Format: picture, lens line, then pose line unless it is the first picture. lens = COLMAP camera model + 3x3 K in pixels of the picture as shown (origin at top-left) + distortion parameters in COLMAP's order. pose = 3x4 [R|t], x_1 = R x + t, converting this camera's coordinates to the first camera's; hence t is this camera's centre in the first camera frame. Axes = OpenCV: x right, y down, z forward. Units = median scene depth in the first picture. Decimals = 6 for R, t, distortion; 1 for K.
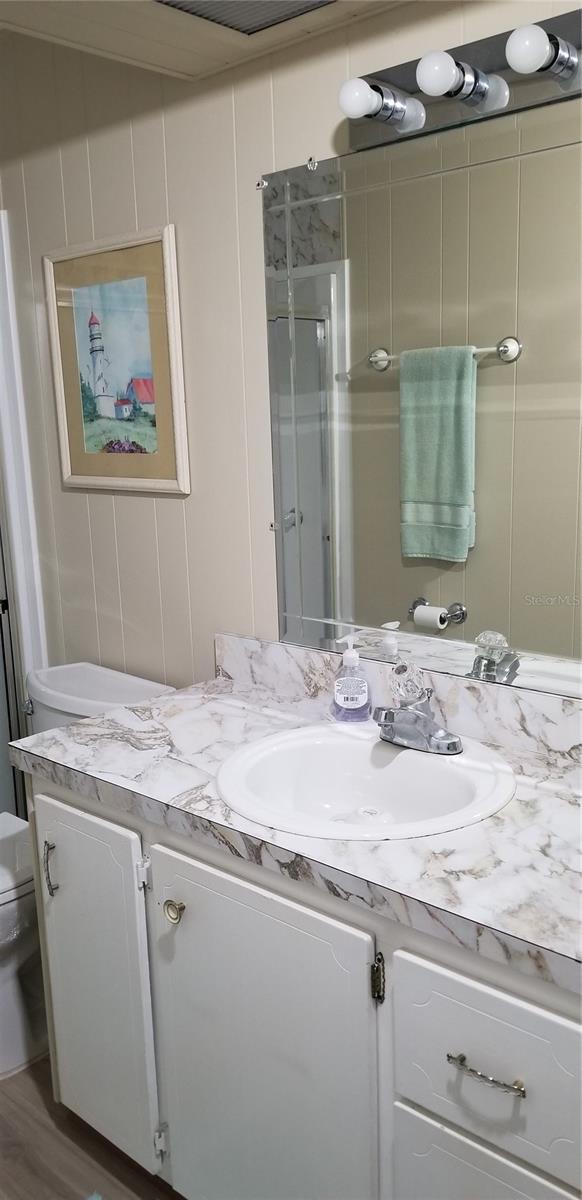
lens RADIAL K [[940.6, 0, 314.6], [0, 940.6, 610.5], [0, 0, 1]] dist [0.086983, -0.134951]
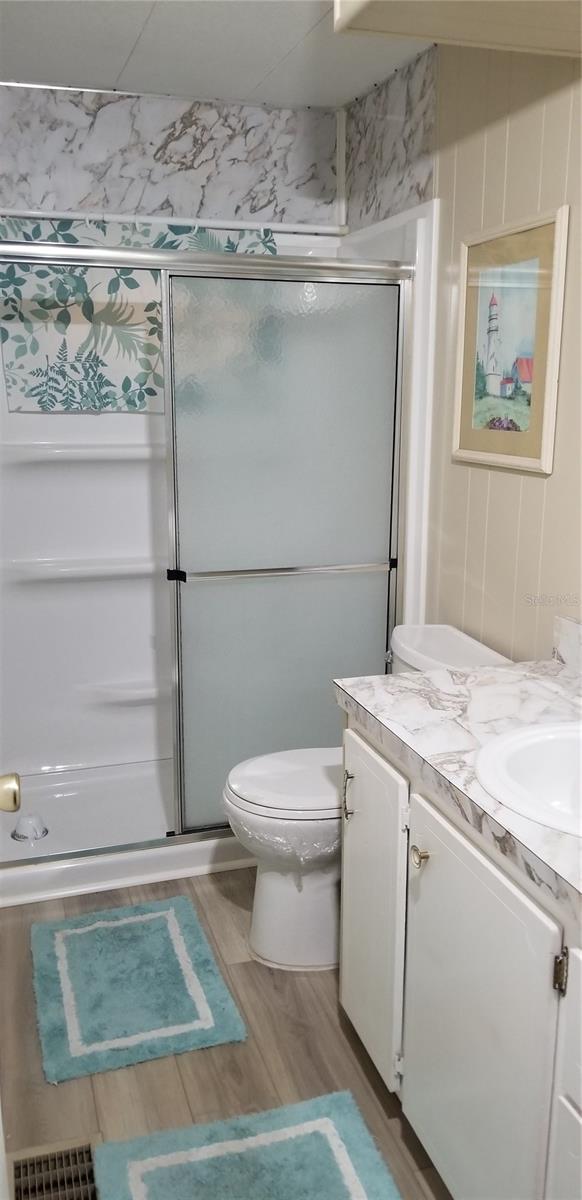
lens RADIAL K [[940.6, 0, 292.9], [0, 940.6, 606.3], [0, 0, 1]] dist [0.086983, -0.134951]
pose [[0.857213, 0.148420, -0.493110, 0.171673], [-0.135375, 0.988834, 0.062293, -0.011534], [0.496850, 0.013356, 0.867734, -0.011609]]
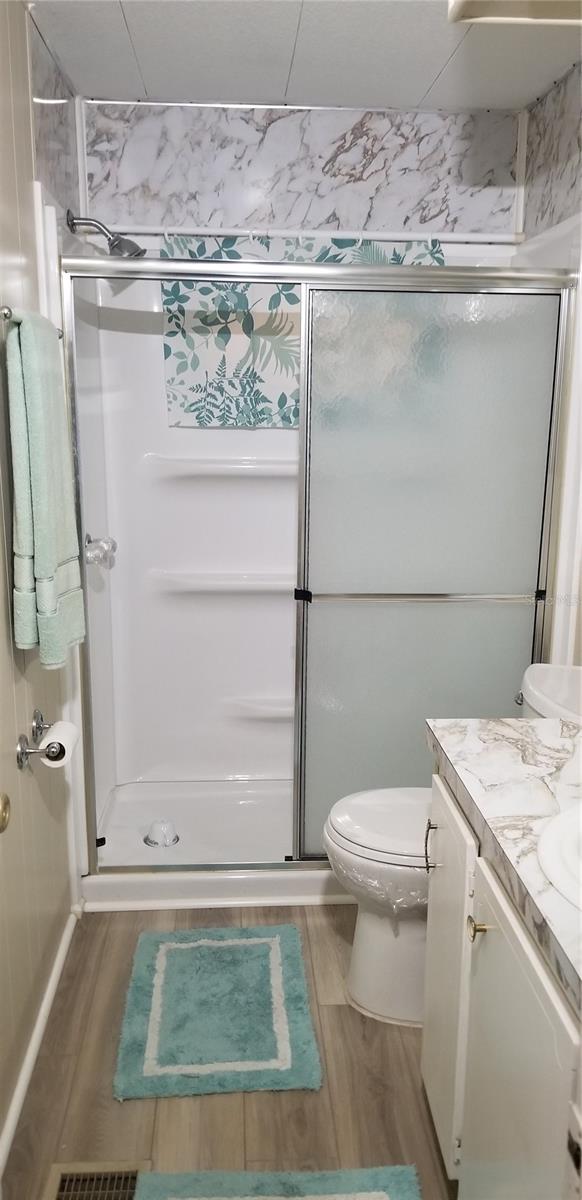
lens RADIAL K [[940.6, 0, 290.9], [0, 940.6, 612.7], [0, 0, 1]] dist [0.086983, -0.134951]
pose [[0.710134, 0.192700, -0.677183, 0.244980], [-0.180631, 0.979488, 0.089303, -0.041449], [0.680502, 0.058903, 0.730375, 0.111862]]
